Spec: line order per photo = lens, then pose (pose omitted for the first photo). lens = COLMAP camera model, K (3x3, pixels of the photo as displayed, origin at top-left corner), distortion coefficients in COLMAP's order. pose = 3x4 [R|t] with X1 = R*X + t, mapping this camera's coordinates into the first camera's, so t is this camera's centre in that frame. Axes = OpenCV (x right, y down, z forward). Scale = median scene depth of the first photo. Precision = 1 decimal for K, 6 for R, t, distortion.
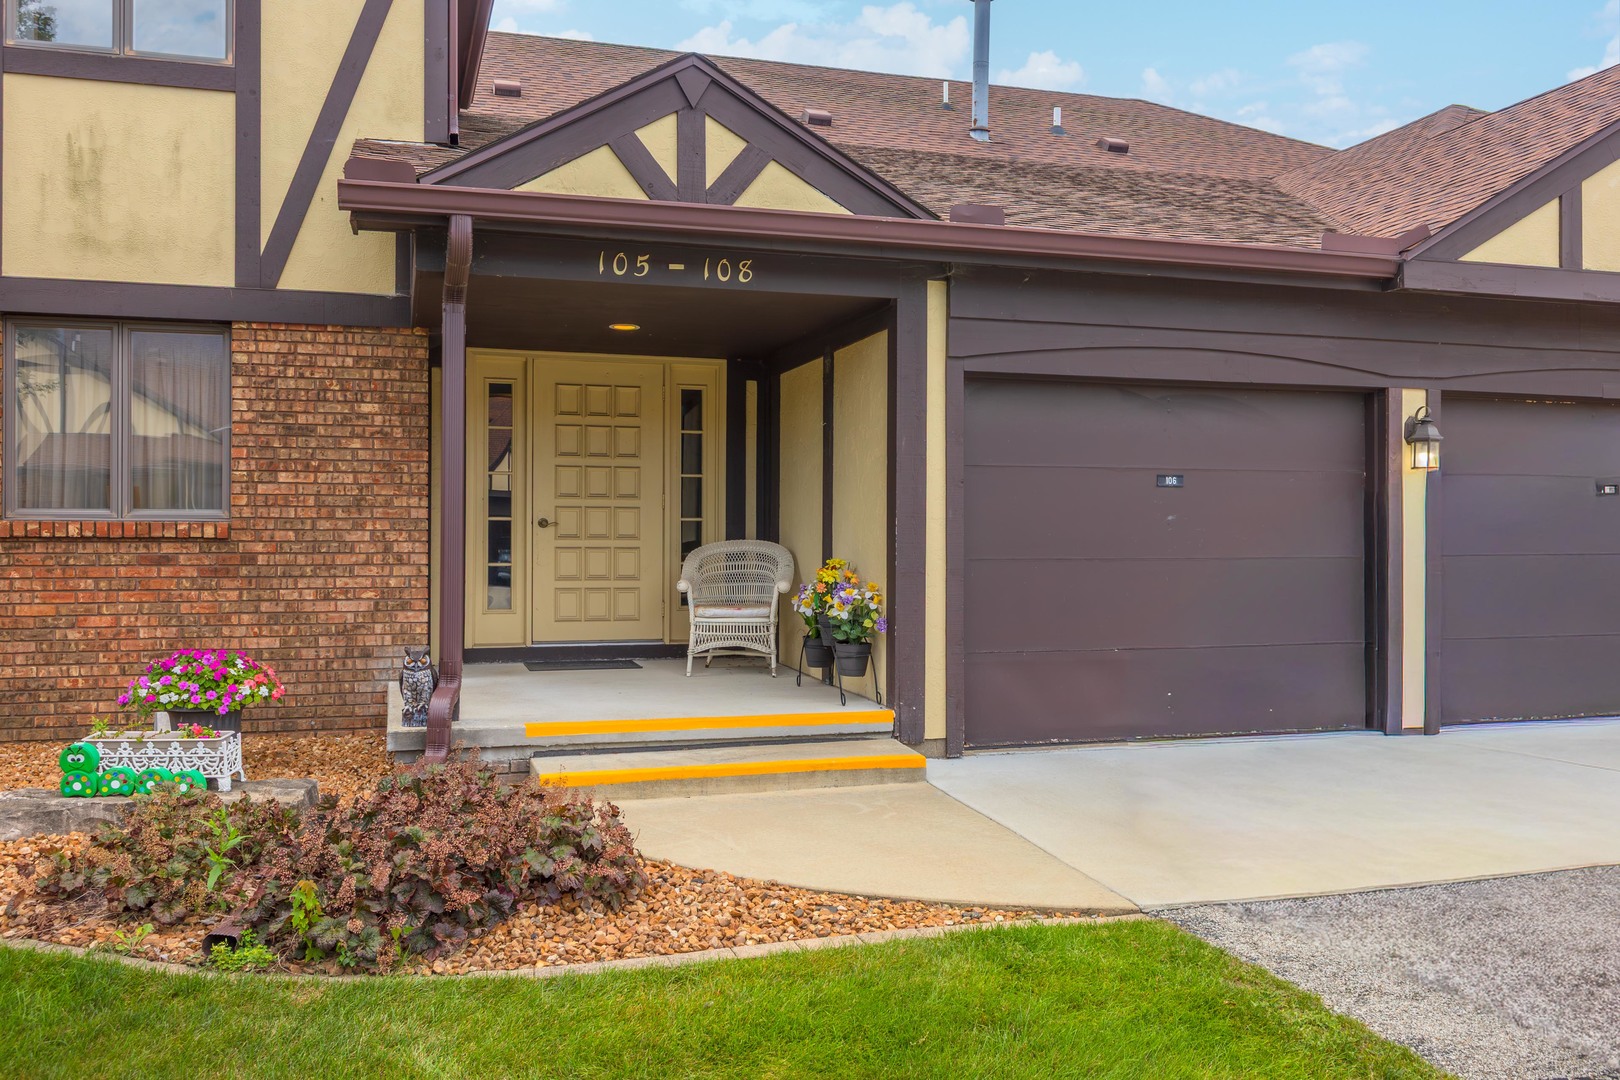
lens RADIAL K [[1349.7, 0, 791.6], [0, 1349.7, 539.9], [0, 0, 1]] dist [0.011488, -0.001001]
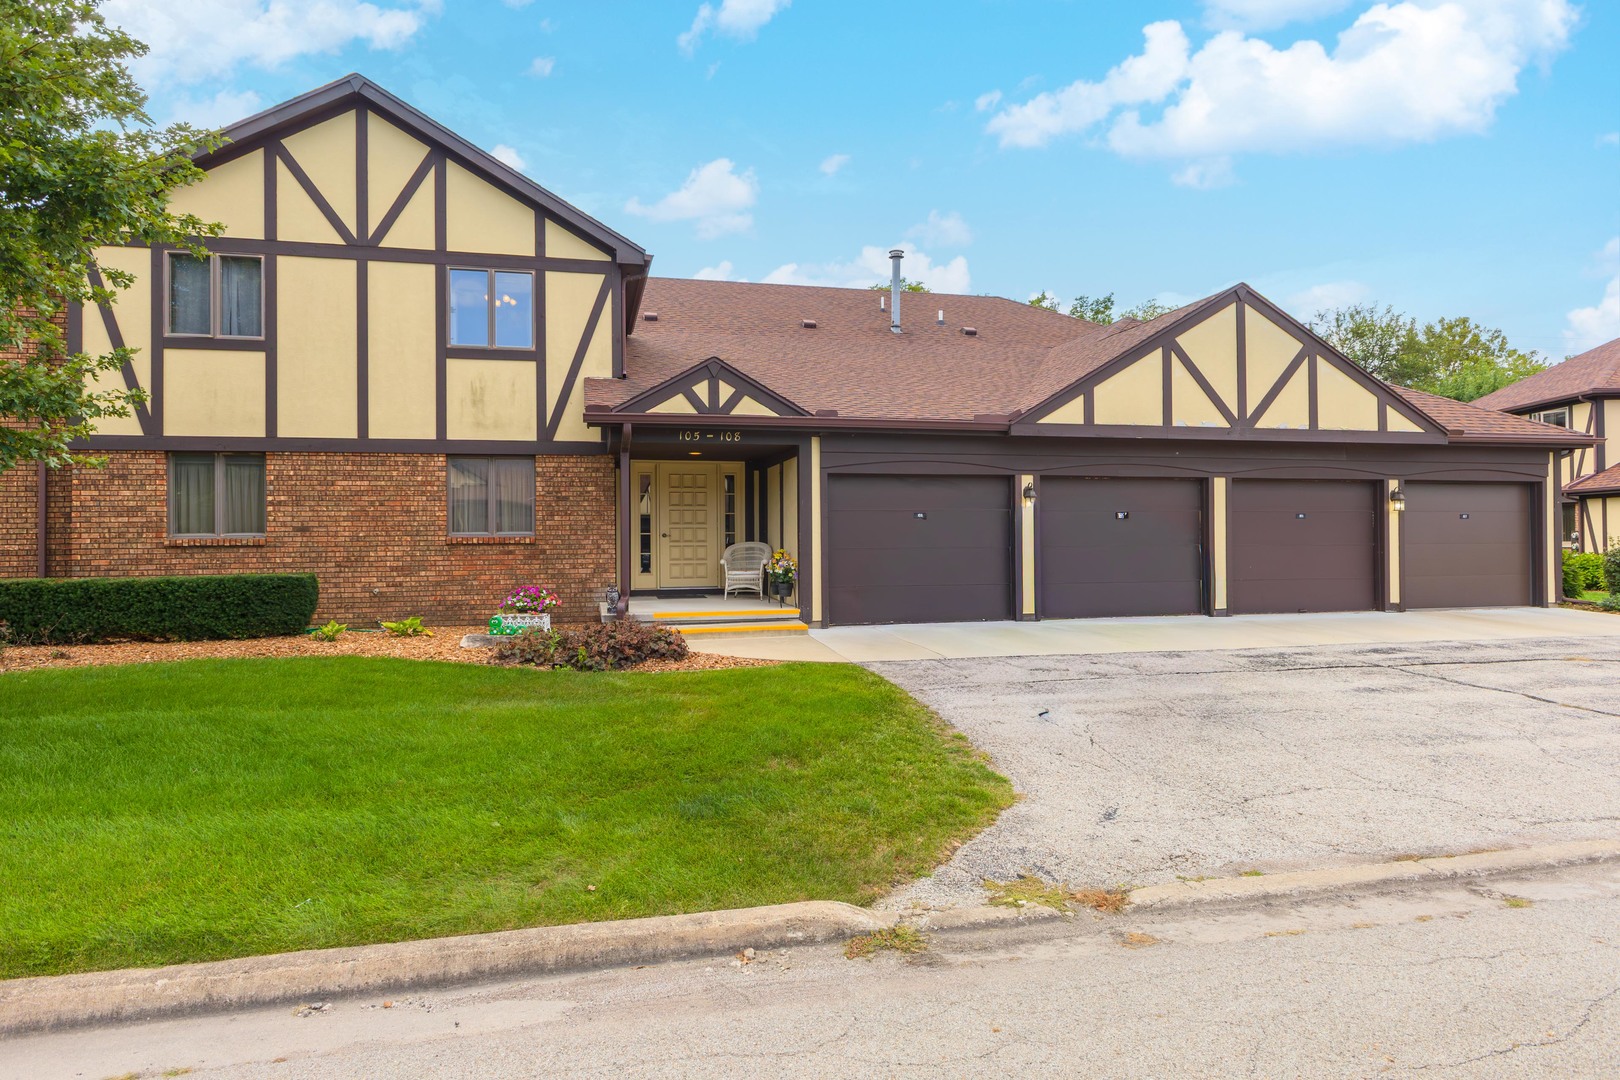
lens RADIAL K [[870.5, 0, 792.8], [0, 870.5, 538.3], [0, 0, 1]] dist [-0.003482, -0.000492]
pose [[0.998371, -0.010833, -0.056025, 0.135955], [0.010594, 0.999933, -0.004566, 0.001813], [0.056071, 0.003965, 0.998419, -0.539737]]
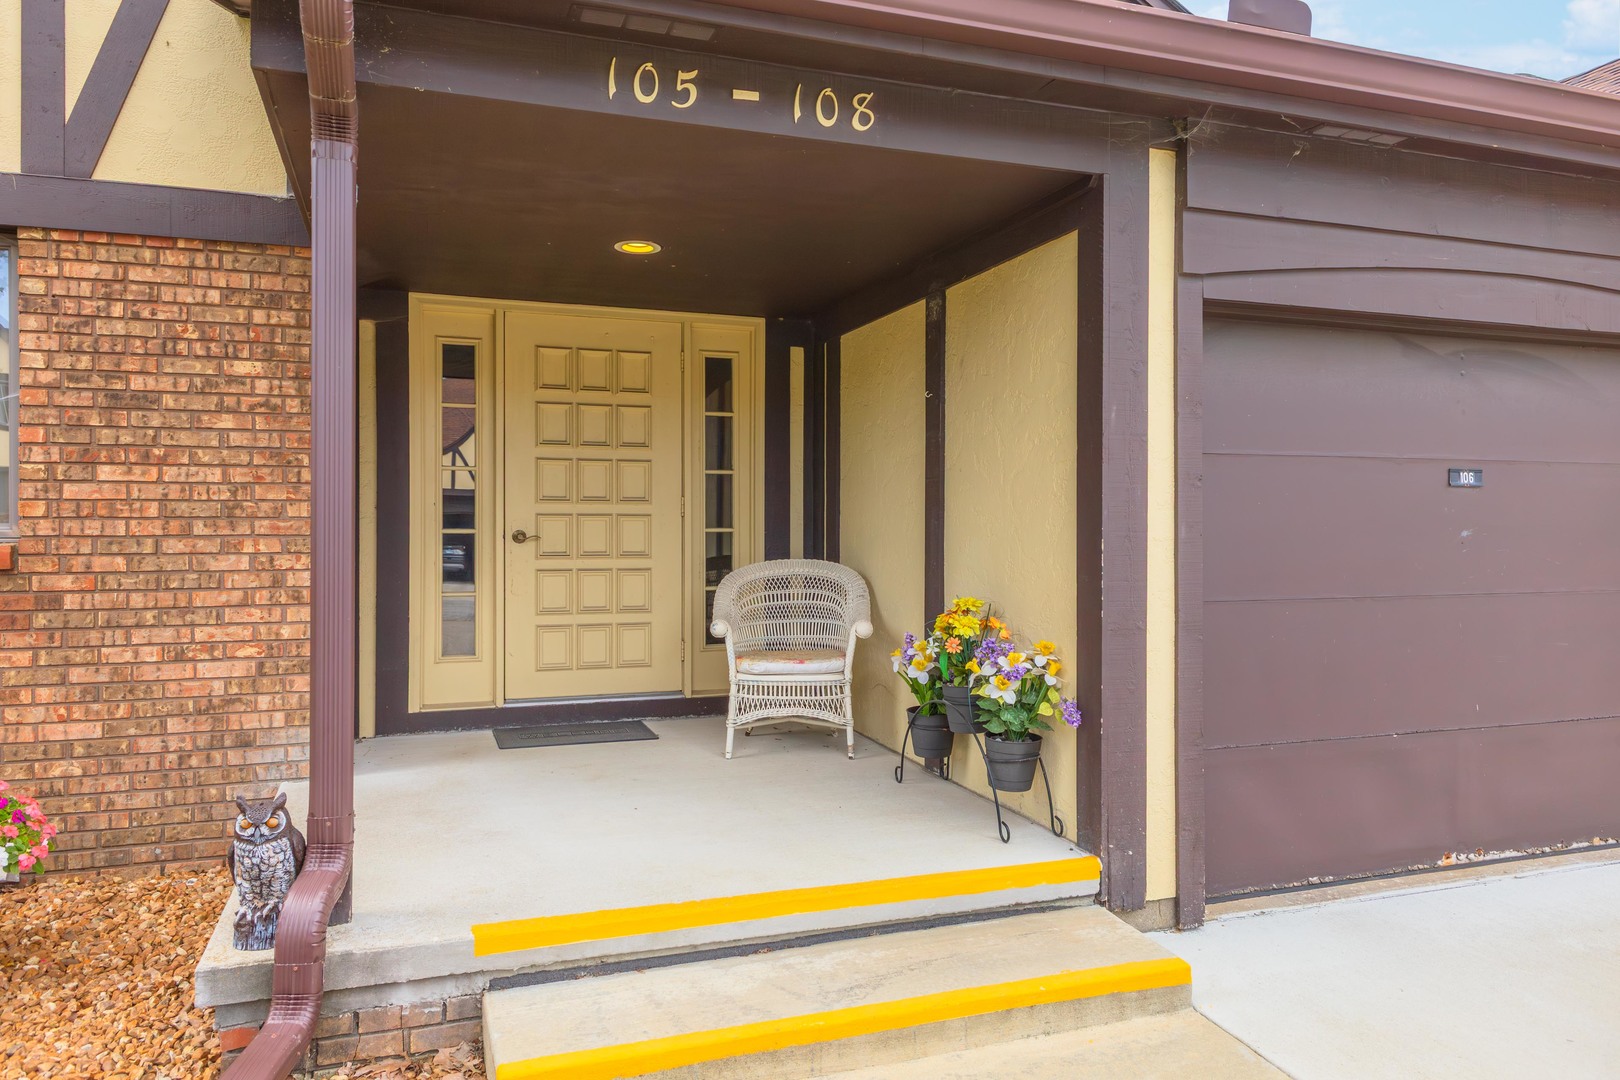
lens RADIAL K [[1150.3, 0, 810.0], [0, 1150.3, 540.0], [0, 0, 1]] dist [0.004889, -0.002058]
pose [[0.998542, -0.003059, 0.053889, -0.070967], [0.002616, 0.999962, 0.008293, -0.018073], [-0.053912, -0.008140, 0.998513, 0.434101]]
